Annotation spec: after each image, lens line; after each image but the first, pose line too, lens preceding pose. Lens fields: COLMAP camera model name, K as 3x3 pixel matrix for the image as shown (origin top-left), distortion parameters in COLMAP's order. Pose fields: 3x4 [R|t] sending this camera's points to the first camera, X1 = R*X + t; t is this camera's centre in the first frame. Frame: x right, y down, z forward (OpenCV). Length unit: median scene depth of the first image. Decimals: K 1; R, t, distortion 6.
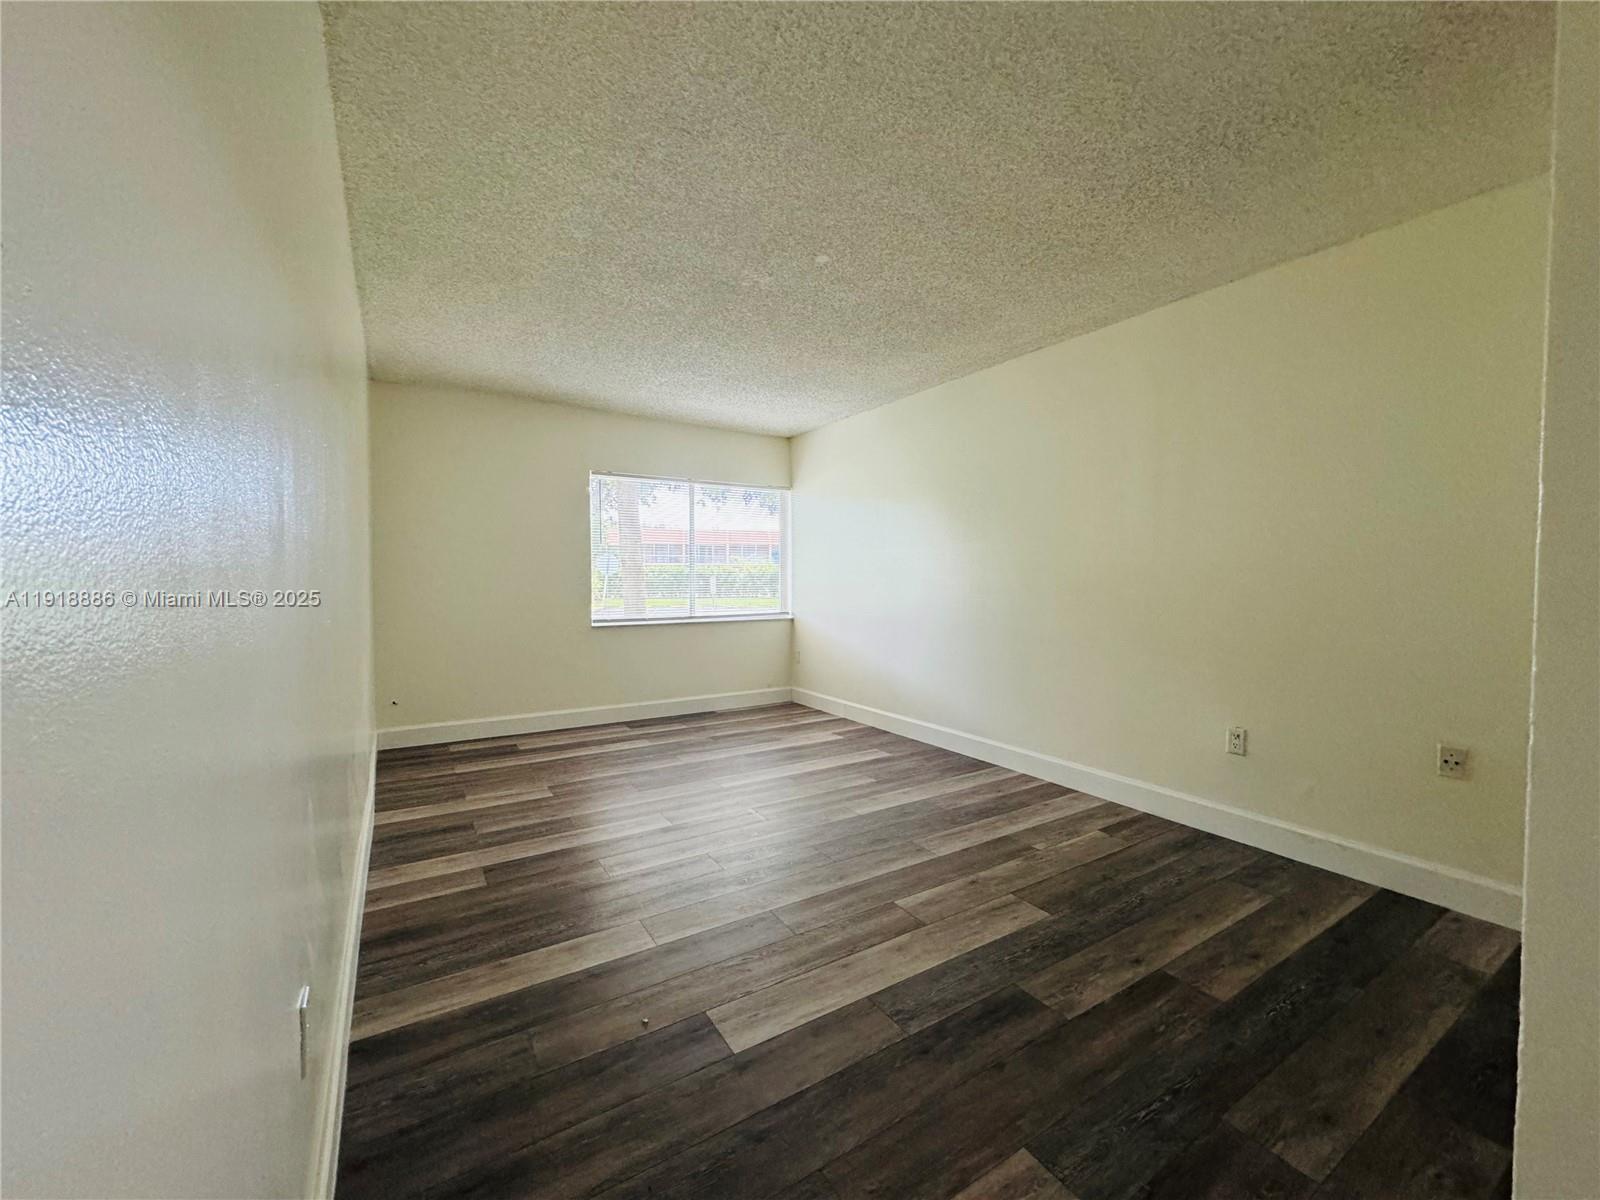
lens RADIAL K [[638.7, 0, 797.9], [0, 638.7, 598.5], [0, 0, 1]] dist [-0.001649, 0.000178]
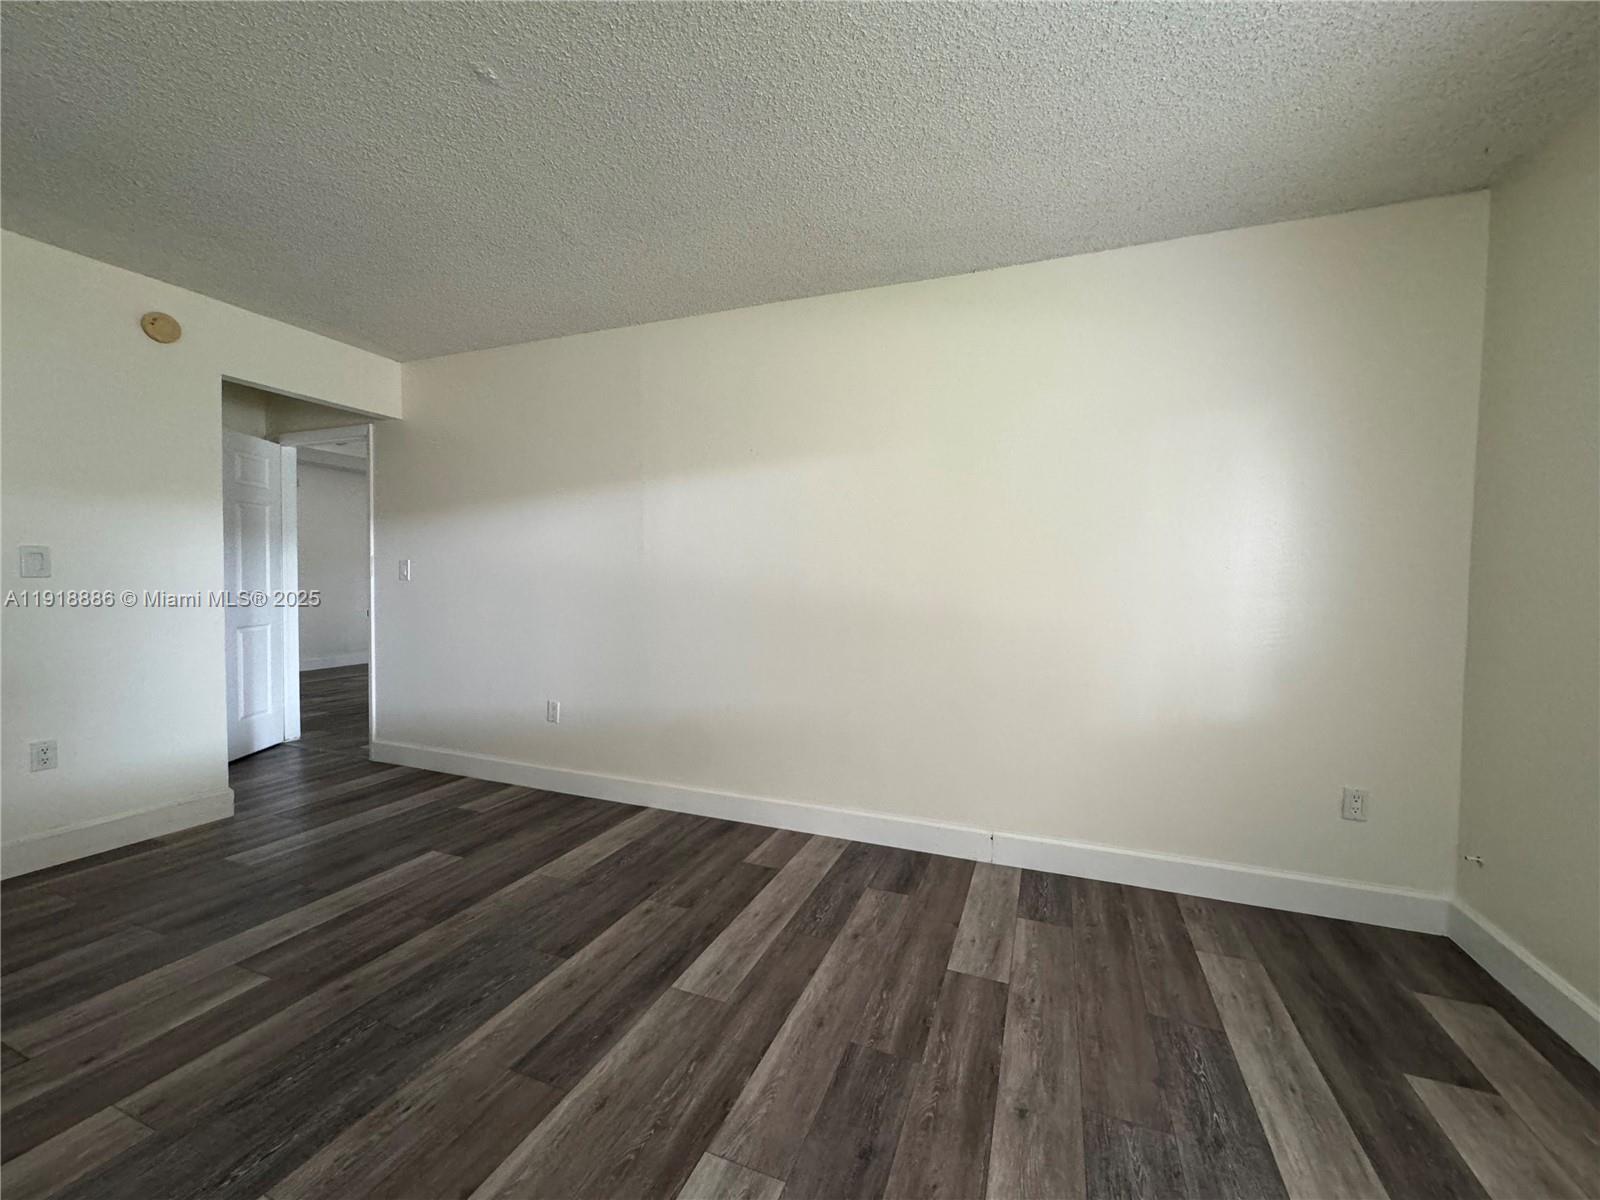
lens RADIAL K [[638.7, 0, 797.9], [0, 638.7, 598.5], [0, 0, 1]] dist [-0.001649, 0.000178]
pose [[-0.804143, 0.011747, -0.594320, 0.074991], [-0.032399, 0.997452, 0.063552, -0.069302], [0.593553, 0.070360, -0.801713, 1.754954]]
